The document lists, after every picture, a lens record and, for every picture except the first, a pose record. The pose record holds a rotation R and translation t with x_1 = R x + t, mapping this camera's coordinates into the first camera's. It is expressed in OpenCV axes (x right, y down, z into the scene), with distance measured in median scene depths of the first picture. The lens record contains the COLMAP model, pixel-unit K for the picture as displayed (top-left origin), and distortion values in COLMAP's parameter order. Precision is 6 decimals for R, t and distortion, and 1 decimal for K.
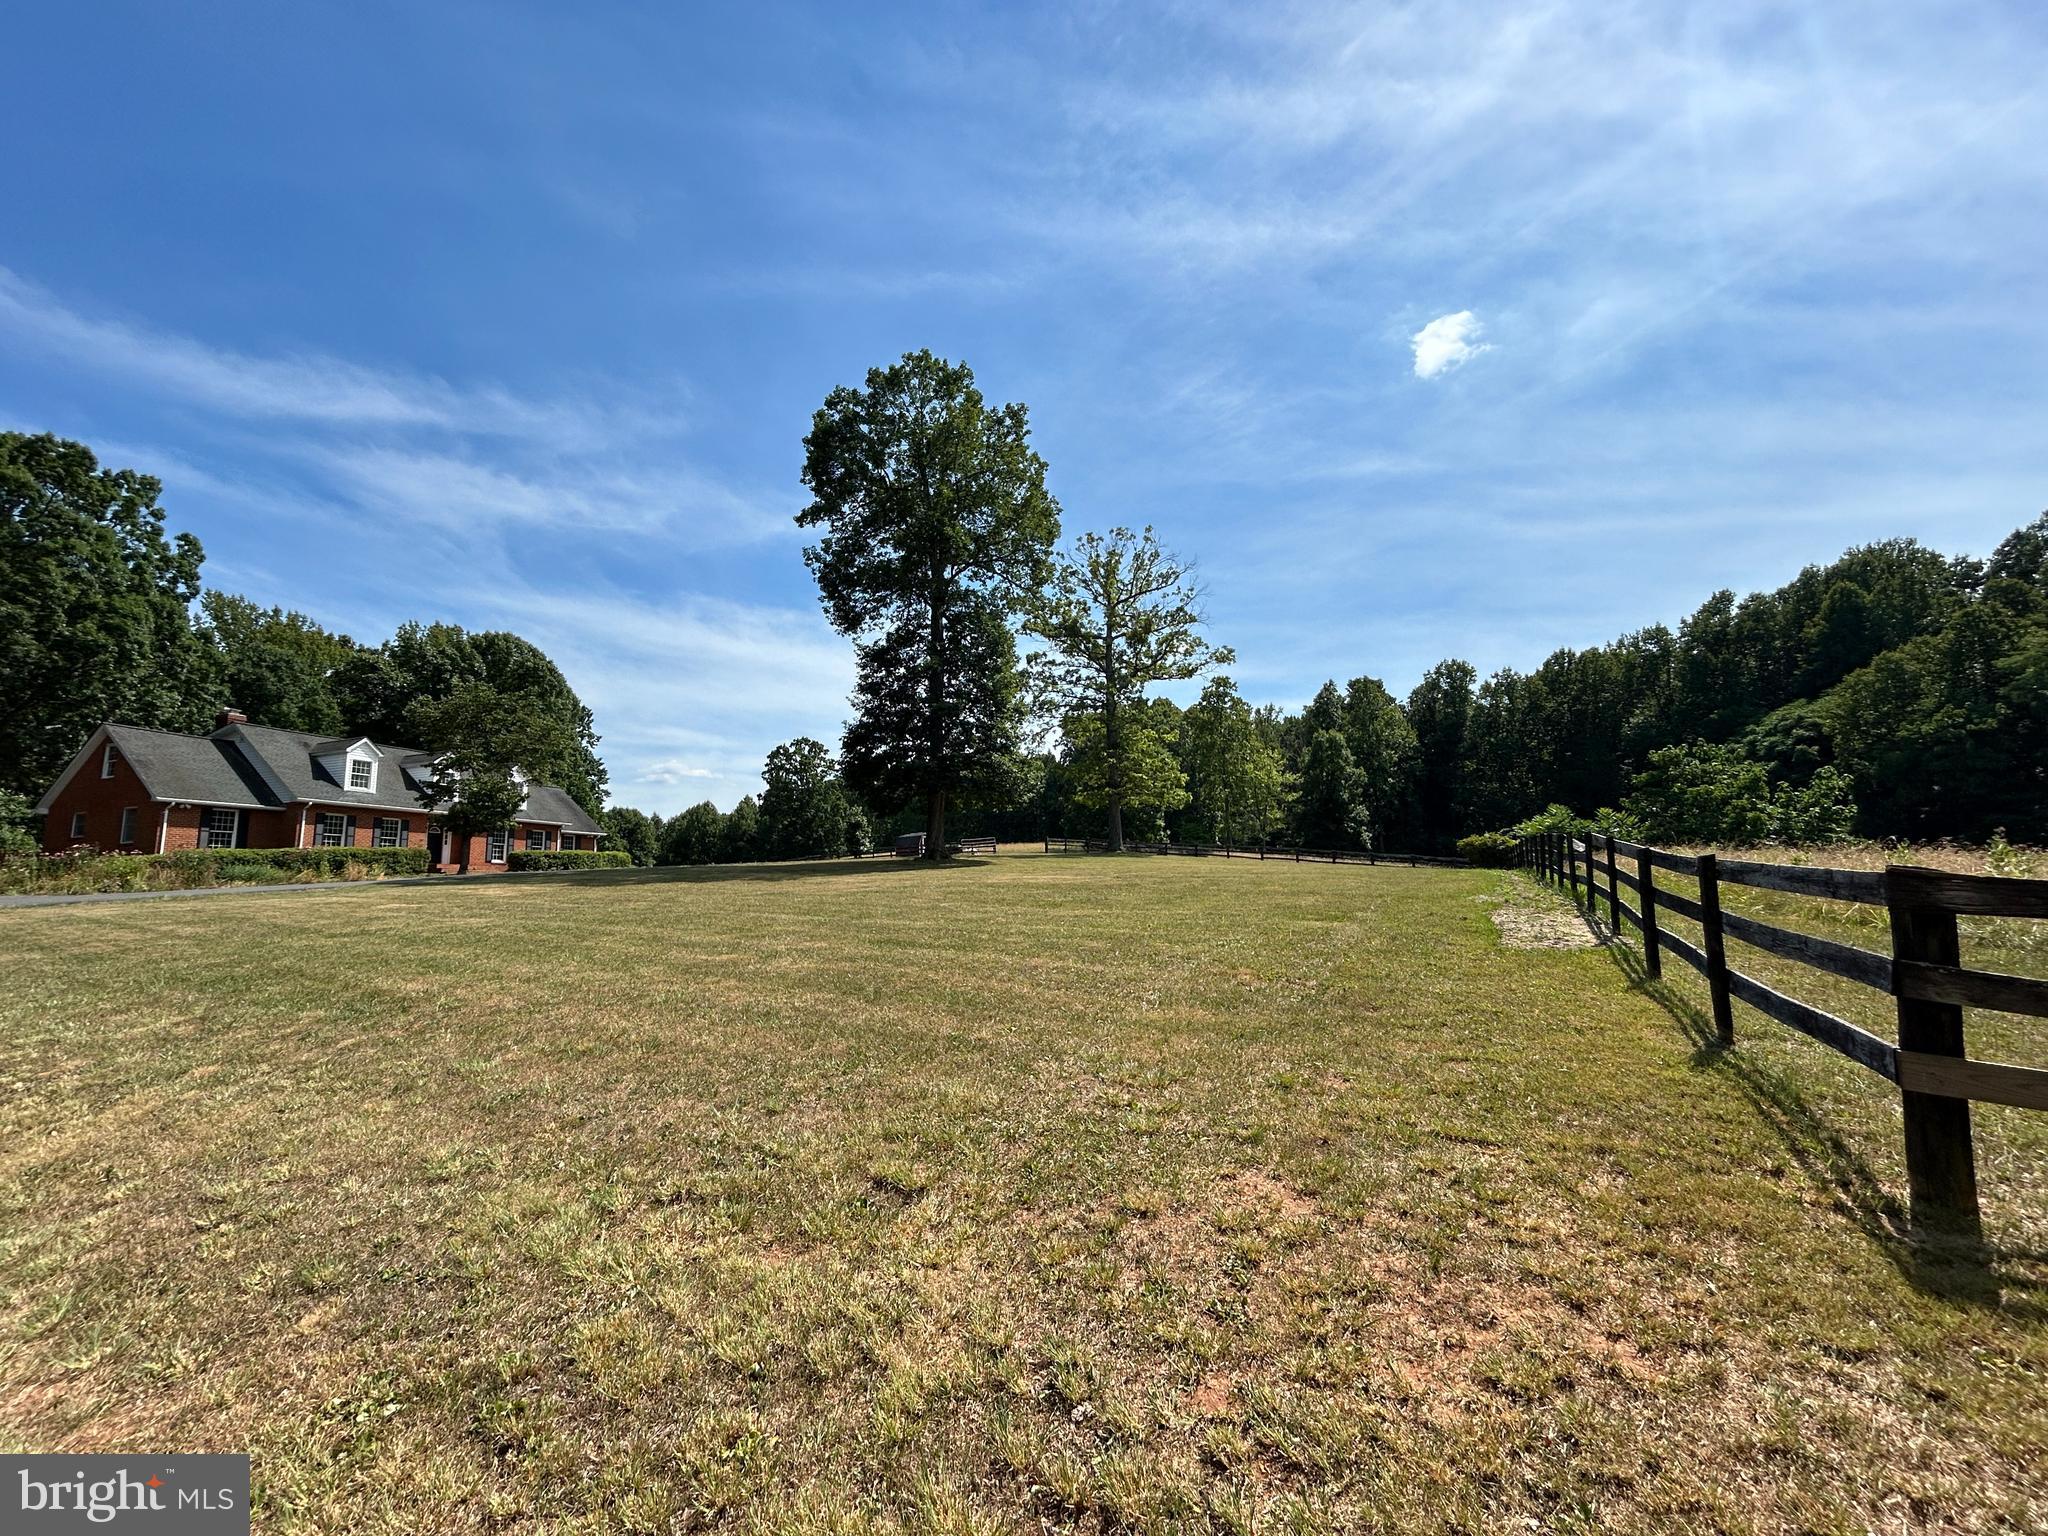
lens RADIAL K [[830.7, 0, 1017.7], [0, 830.7, 761.0], [0, 0, 1]] dist [-0.000369, 0.000886]
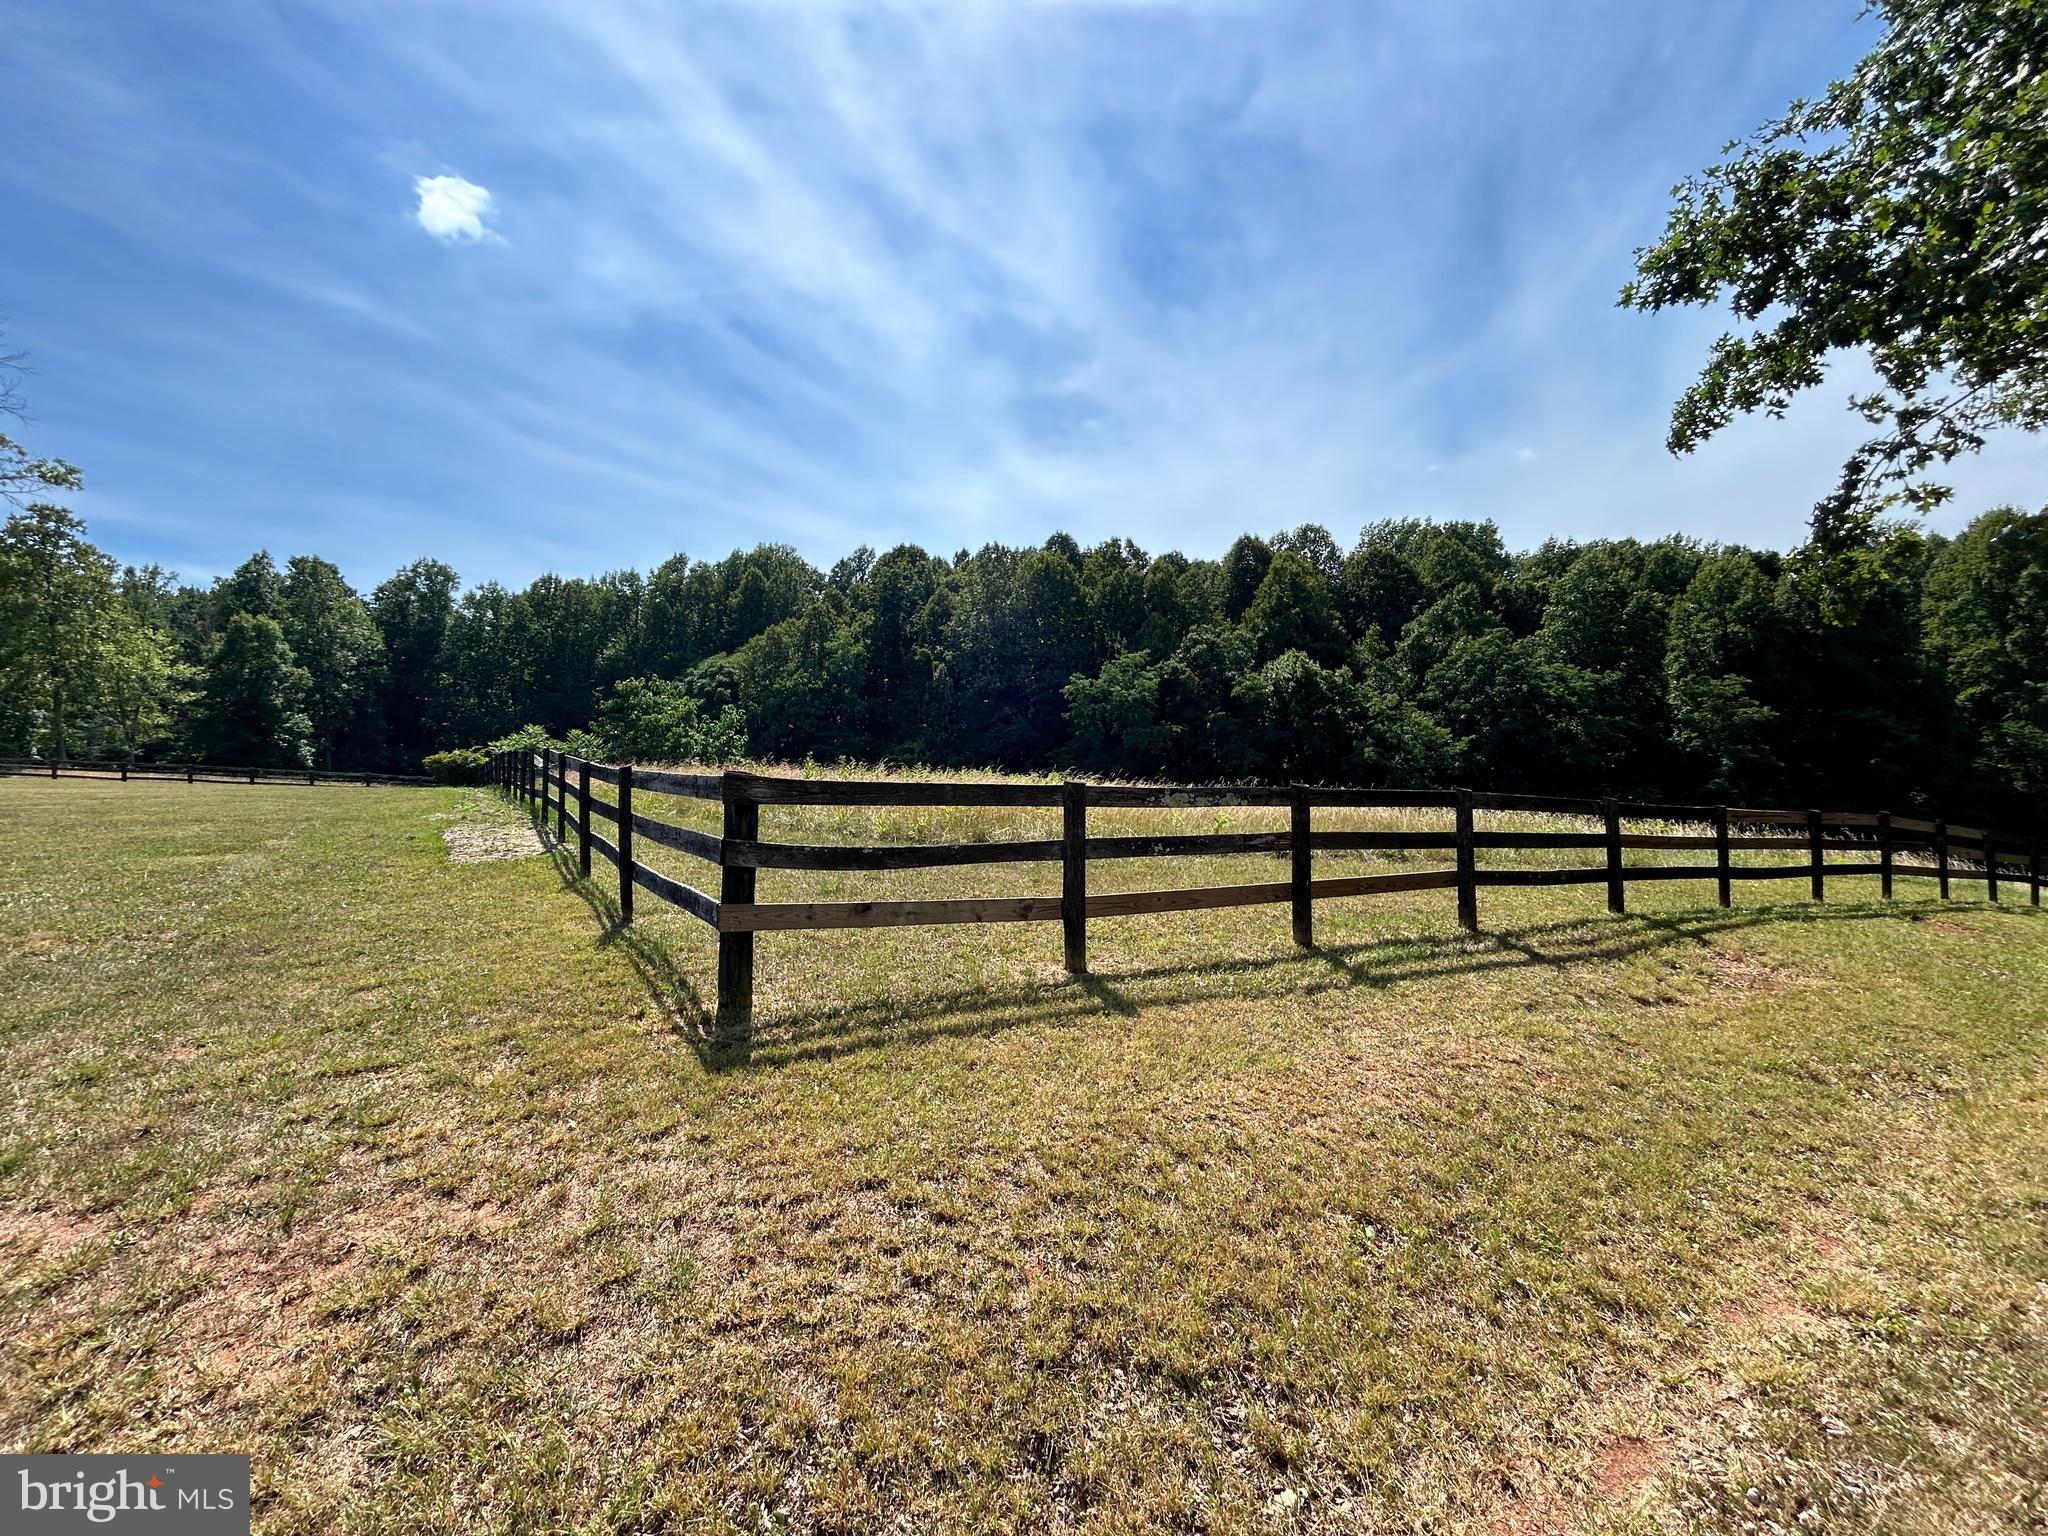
lens RADIAL K [[830.7, 0, 1019.9], [0, 830.7, 762.8], [0, 0, 1]] dist [-0.000369, 0.000886]
pose [[0.450880, 0.009252, 0.892536, 0.030714], [-0.097362, 0.994489, 0.038875, 0.007625], [-0.887258, -0.104427, 0.449297, -0.015783]]
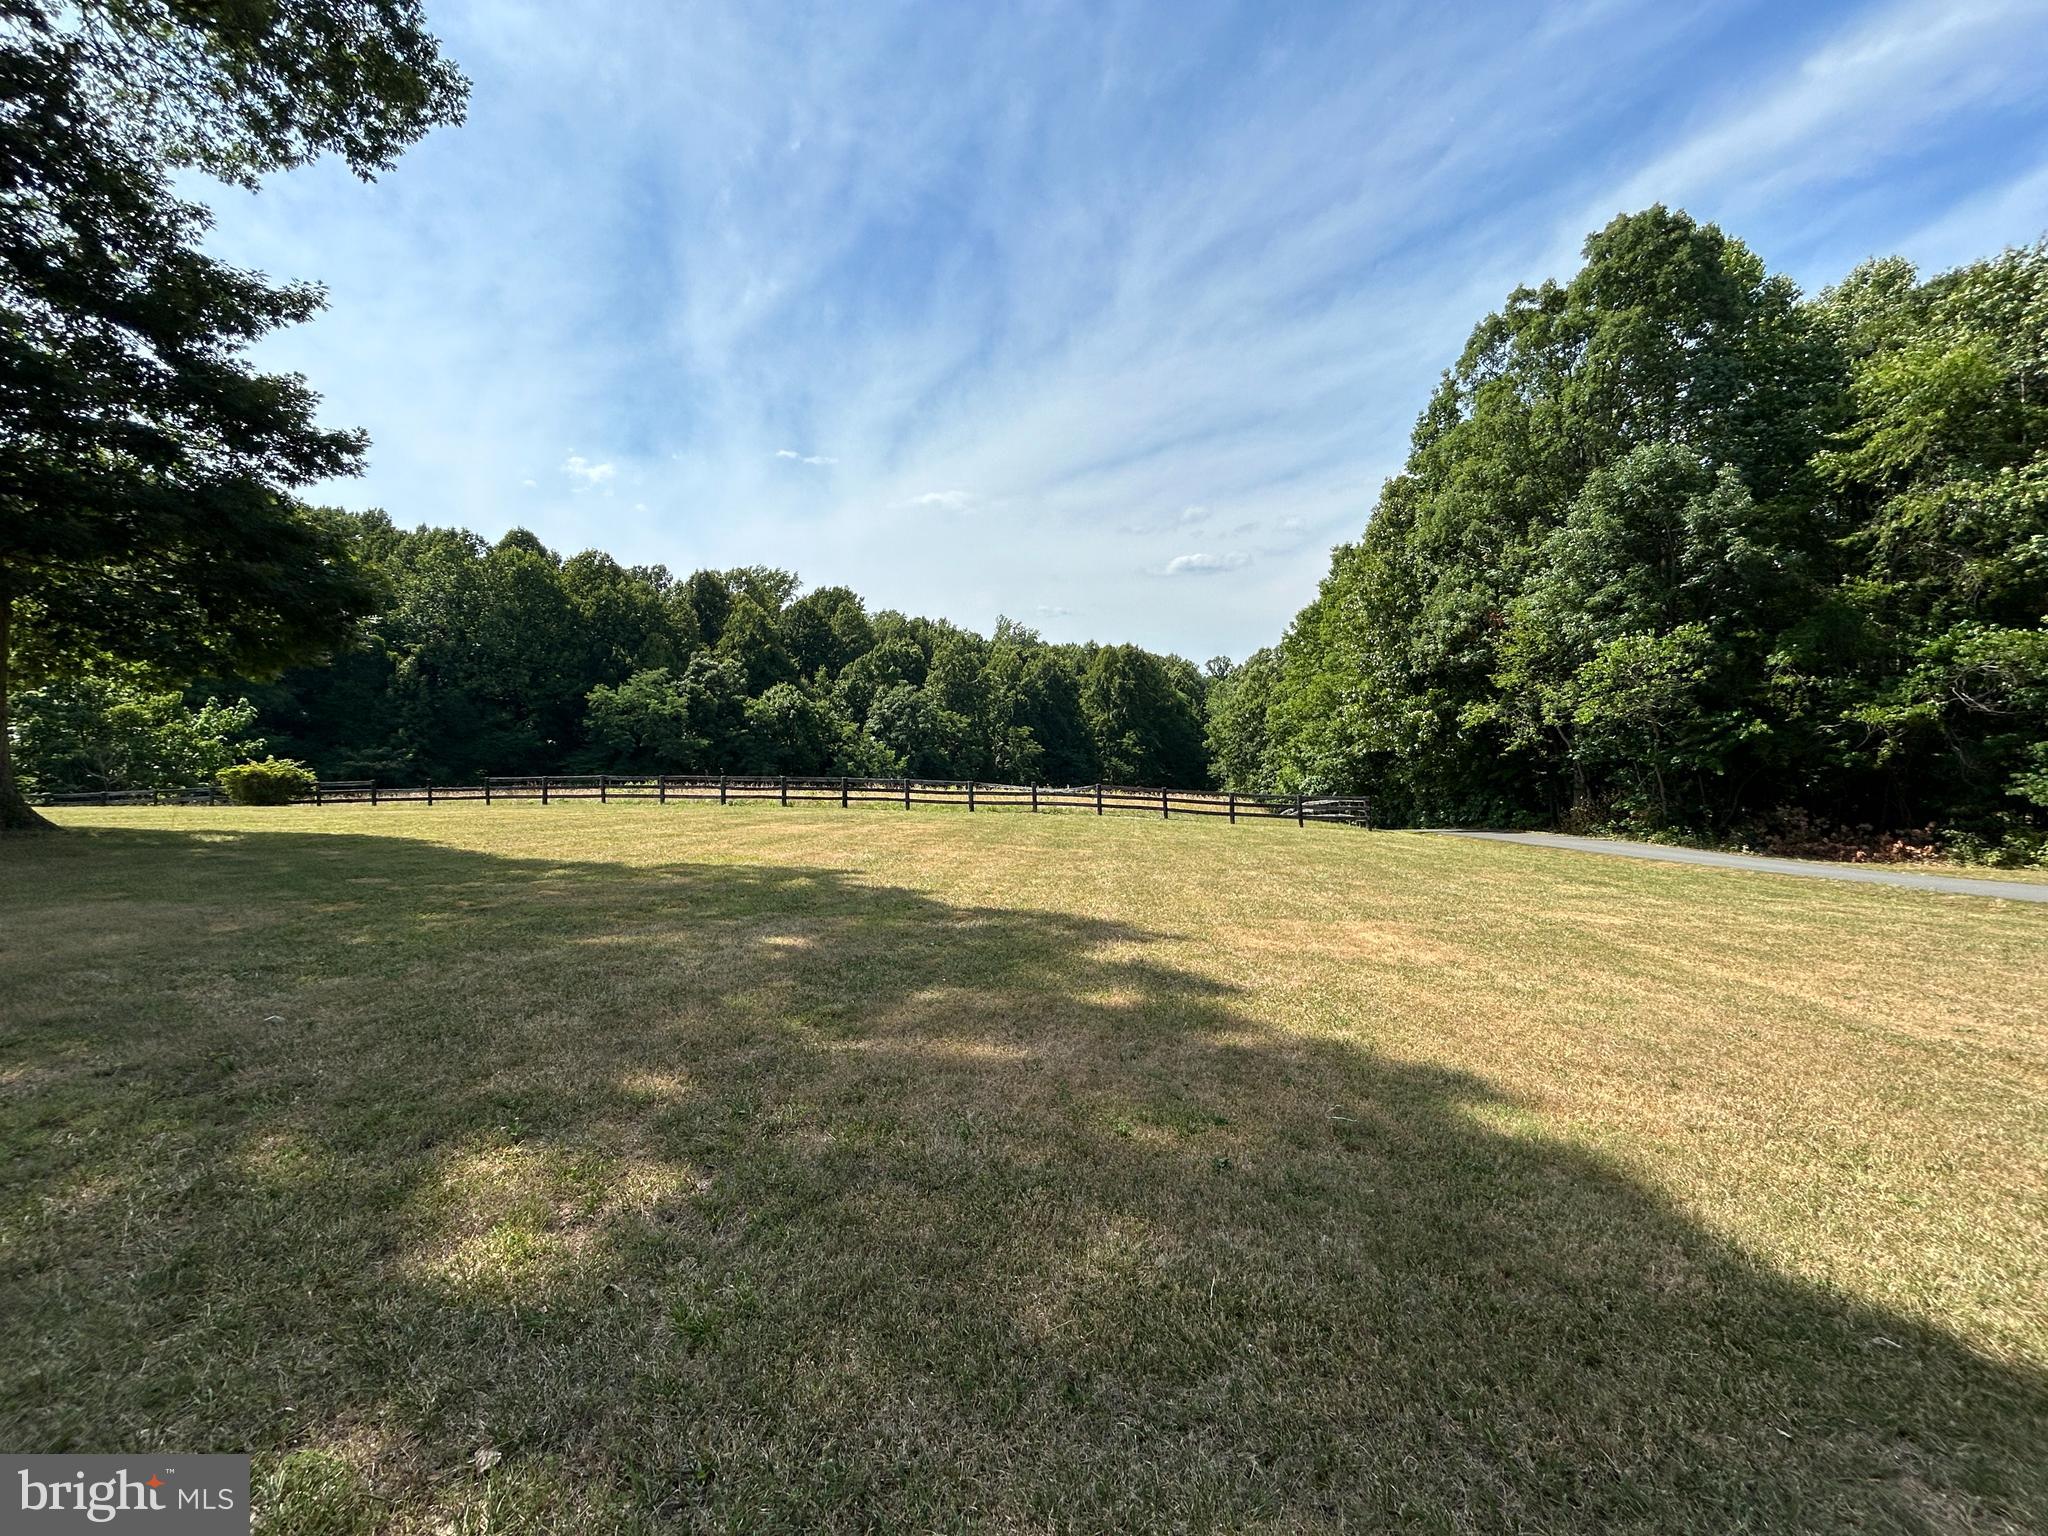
lens RADIAL K [[867.4, 0, 1020.5], [0, 867.4, 781.3], [0, 0, 1]] dist [0.017429, -0.000053]
pose [[-0.395723, -0.002580, 0.918366, -2.725355], [-0.109641, 0.992977, -0.044454, 0.350355], [-0.911802, -0.118282, -0.393227, 3.107645]]
